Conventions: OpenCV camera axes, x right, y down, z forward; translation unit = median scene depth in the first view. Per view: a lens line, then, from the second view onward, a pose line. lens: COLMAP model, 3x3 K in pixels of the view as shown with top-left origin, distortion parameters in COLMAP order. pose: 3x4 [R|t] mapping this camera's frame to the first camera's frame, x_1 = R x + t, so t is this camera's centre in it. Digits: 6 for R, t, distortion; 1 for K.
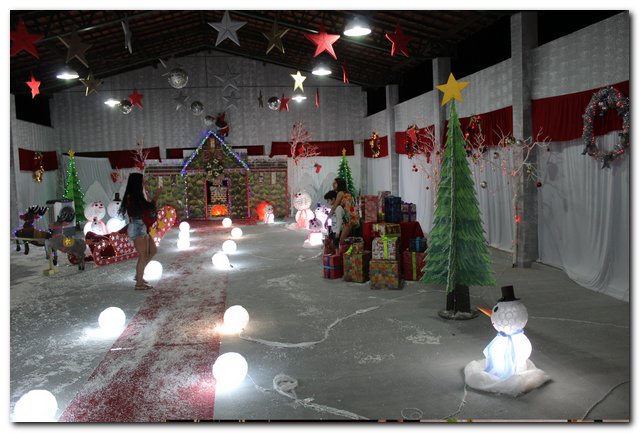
lens RADIAL K [[630.7, 0, 320.0], [0, 630.7, 216.5], [0, 0, 1]] dist [-0.004189, 0.004076]
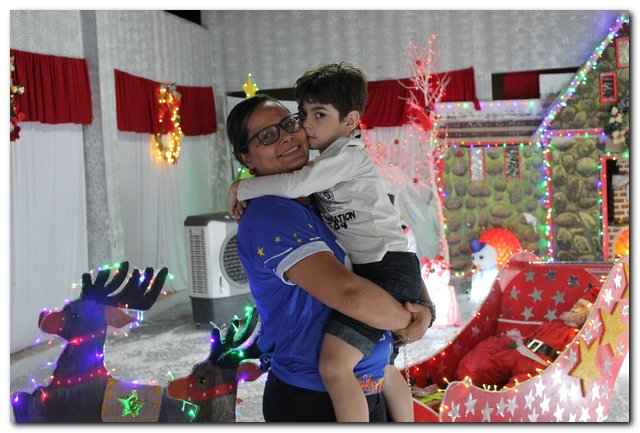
lens RADIAL K [[603.1, 0, 320.0], [0, 603.1, 216.5], [0, 0, 1]] dist [0.003693, -0.000500]
pose [[0.974082, 0.011851, -0.225886, -0.261944], [-0.008017, 0.999808, 0.017885, -0.029240], [0.226054, -0.015611, 0.973990, 0.634076]]
